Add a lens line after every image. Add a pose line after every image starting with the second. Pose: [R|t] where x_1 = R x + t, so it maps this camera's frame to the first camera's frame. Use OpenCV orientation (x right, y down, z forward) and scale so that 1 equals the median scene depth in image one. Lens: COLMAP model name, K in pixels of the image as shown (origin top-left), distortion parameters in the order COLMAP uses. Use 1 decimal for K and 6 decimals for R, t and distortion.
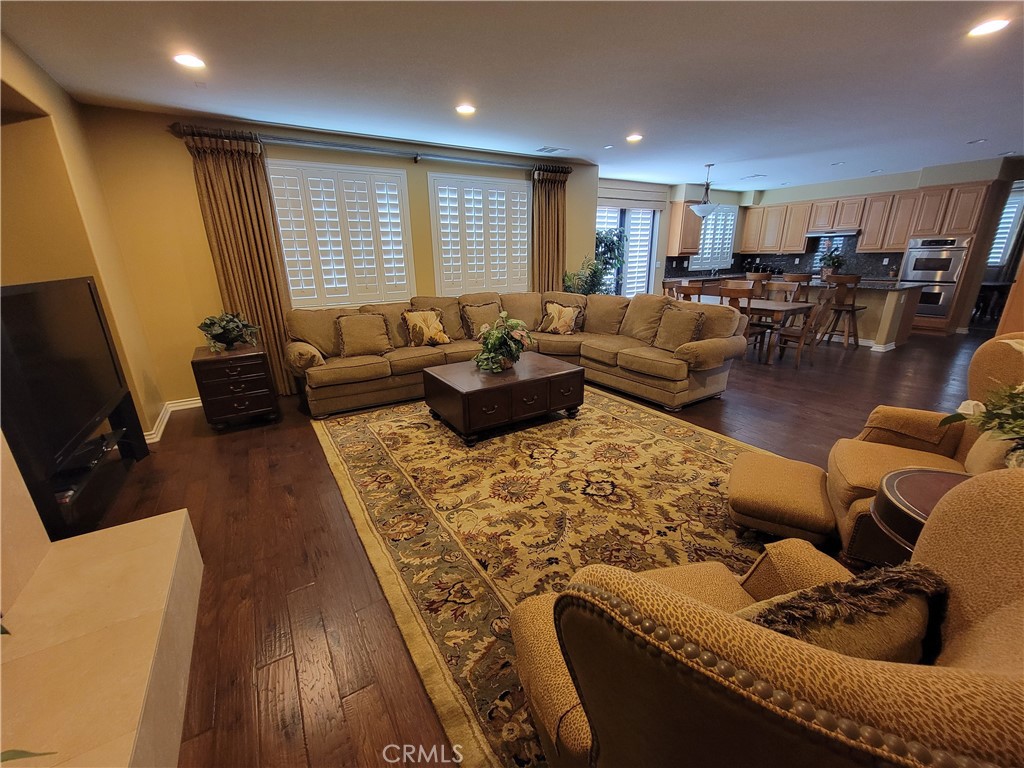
lens RADIAL K [[417.2, 0, 510.8], [0, 417.2, 389.2], [0, 0, 1]] dist [0.001081, 0.000652]
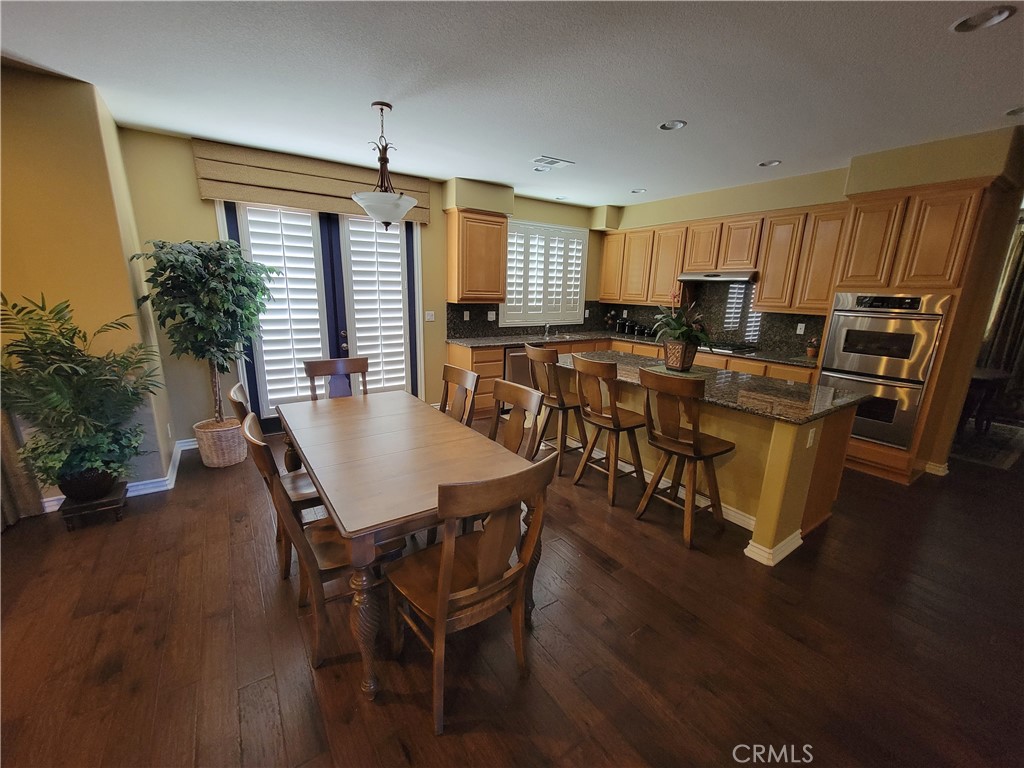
lens RADIAL K [[417.2, 0, 513.1], [0, 417.2, 388.7], [0, 0, 1]] dist [0.001081, 0.000652]
pose [[0.997823, 0.030327, 0.058555, 0.402178], [-0.025628, 0.996513, -0.079402, -0.143138], [-0.060759, 0.077728, 0.995121, 0.392785]]
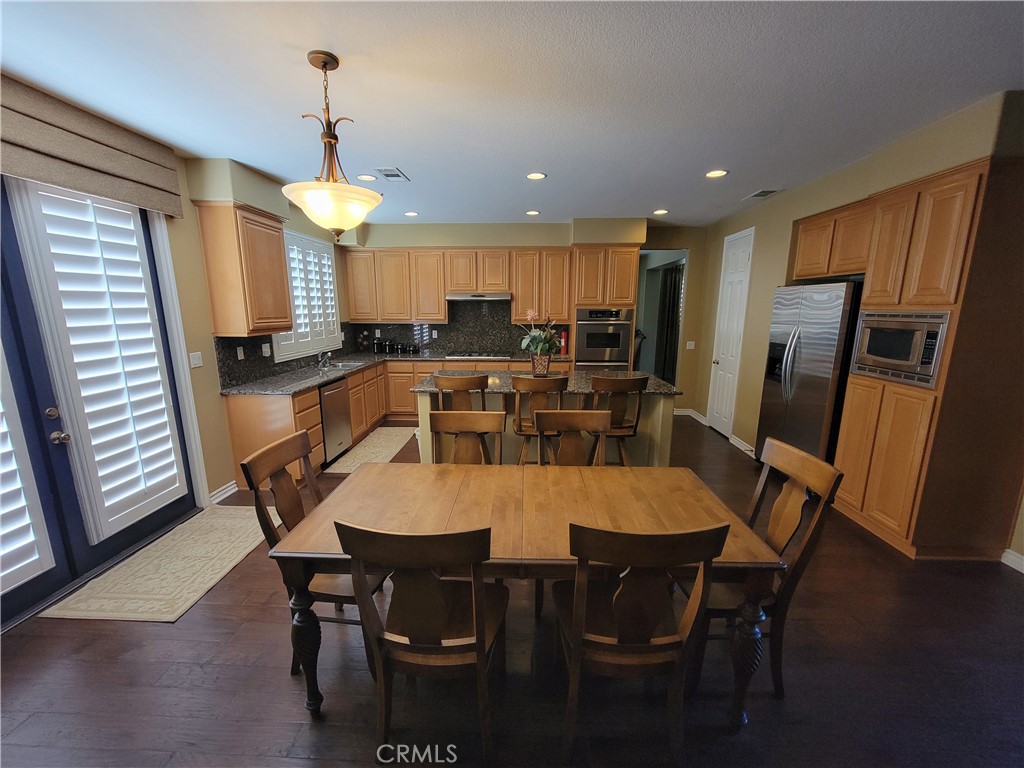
lens RADIAL K [[417.2, 0, 506.7], [0, 417.2, 391.3], [0, 0, 1]] dist [0.001081, 0.000652]
pose [[0.565051, -0.146161, 0.812006, 0.185956], [0.243514, 0.969884, 0.005125, -0.188576], [-0.788301, 0.194839, 0.583626, 0.521051]]
